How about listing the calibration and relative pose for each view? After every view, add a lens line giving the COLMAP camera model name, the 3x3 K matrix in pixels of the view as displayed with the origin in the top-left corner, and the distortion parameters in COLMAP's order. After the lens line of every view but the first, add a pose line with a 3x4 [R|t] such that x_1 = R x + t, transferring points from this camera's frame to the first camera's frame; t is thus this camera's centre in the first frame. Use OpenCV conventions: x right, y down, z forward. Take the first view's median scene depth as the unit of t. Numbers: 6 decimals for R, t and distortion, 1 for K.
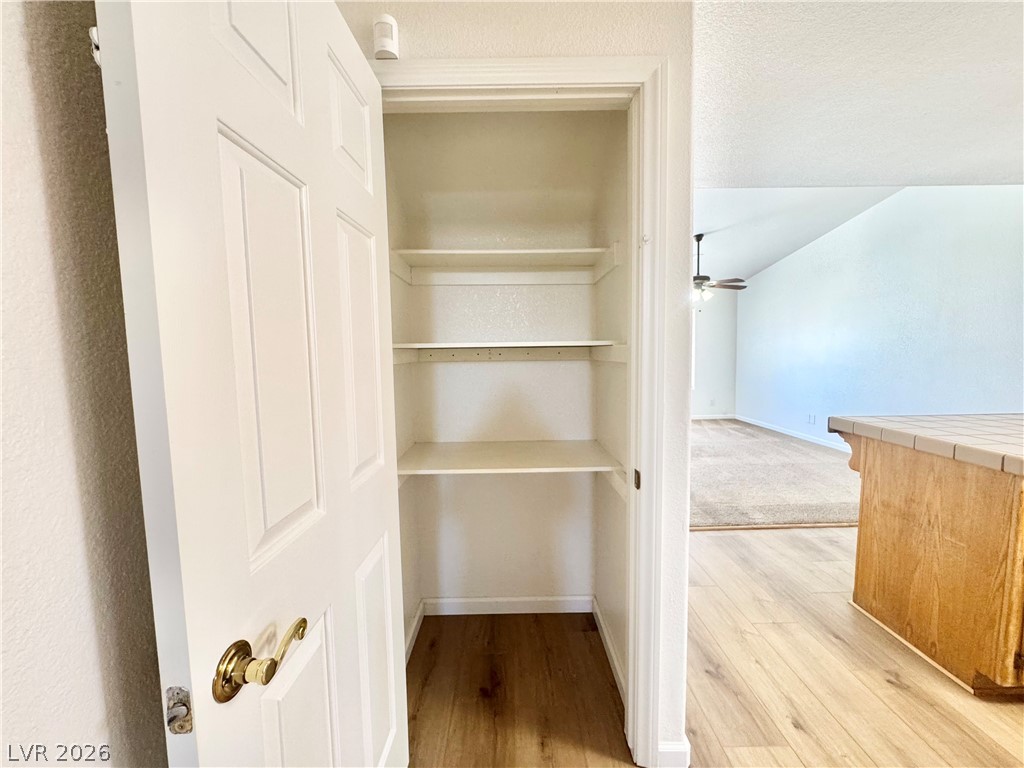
lens RADIAL K [[409.3, 0, 512.0], [0, 409.3, 384.0], [0, 0, 1]] dist [-0.000283, -0.000035]
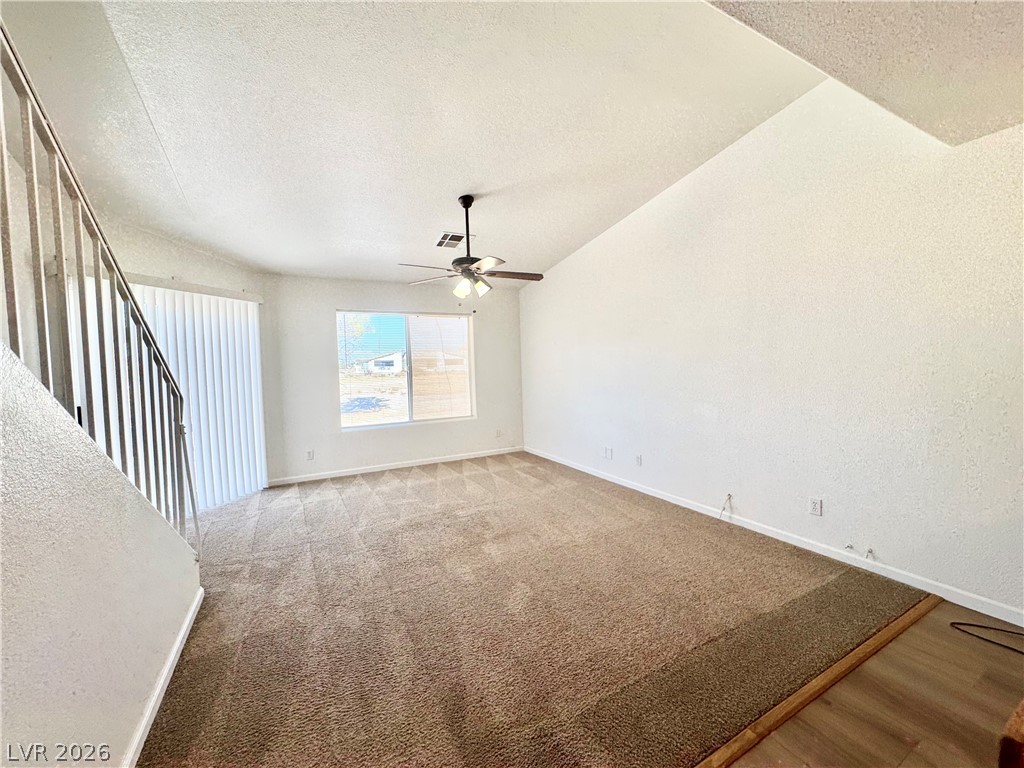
lens RADIAL K [[409.3, 0, 512.0], [0, 409.3, 384.0], [0, 0, 1]] dist [-0.000283, -0.000035]
pose [[0.883518, -0.026555, 0.467644, 0.187870], [0.046919, 0.998388, -0.031951, -0.033915], [-0.466042, 0.050171, 0.883339, 0.364792]]
